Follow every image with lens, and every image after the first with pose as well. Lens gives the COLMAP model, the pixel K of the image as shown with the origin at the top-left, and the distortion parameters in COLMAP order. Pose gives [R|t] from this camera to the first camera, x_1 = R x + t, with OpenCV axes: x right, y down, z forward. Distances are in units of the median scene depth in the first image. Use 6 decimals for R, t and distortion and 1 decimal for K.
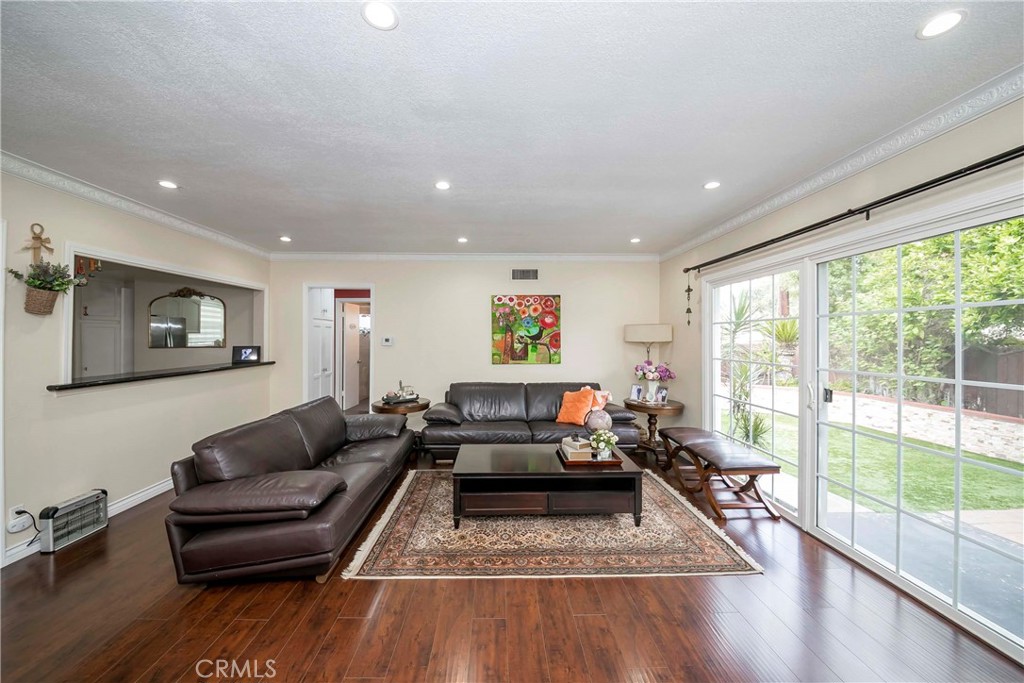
lens RADIAL K [[367.1, 0, 505.3], [0, 367.1, 336.3], [0, 0, 1]] dist [0.004681, -0.003666]
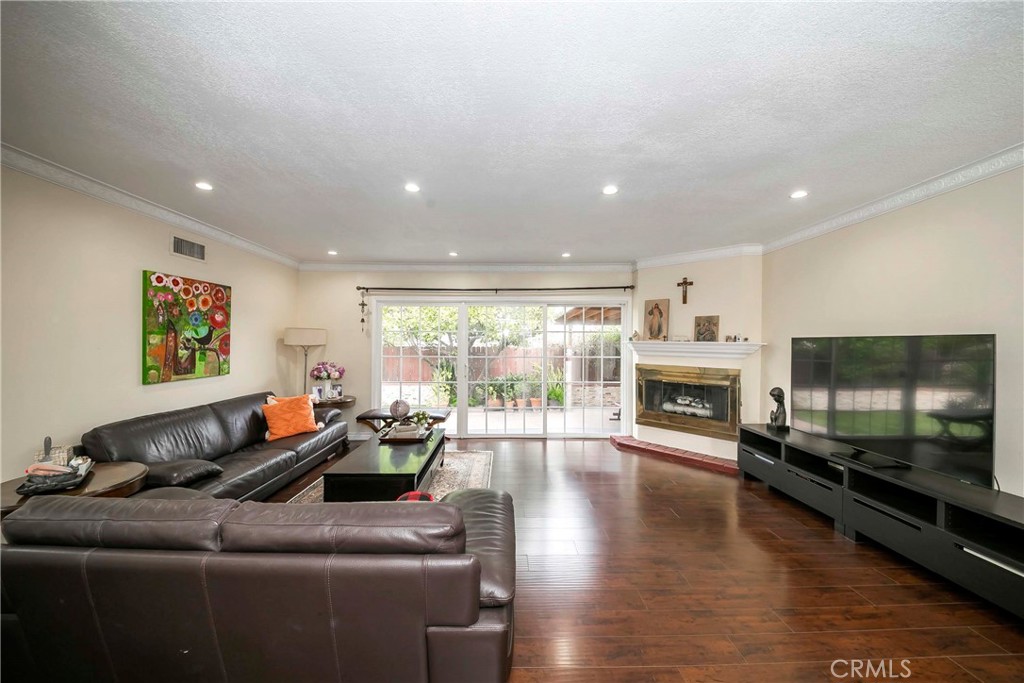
lens RADIAL K [[367.1, 0, 510.0], [0, 367.1, 342.8], [0, 0, 1]] dist [0.004681, -0.003666]
pose [[-0.004720, -0.002815, 0.999985, -0.640880], [-0.011663, 0.999928, 0.002760, -0.001426], [-0.999921, -0.011650, -0.004753, 0.405004]]
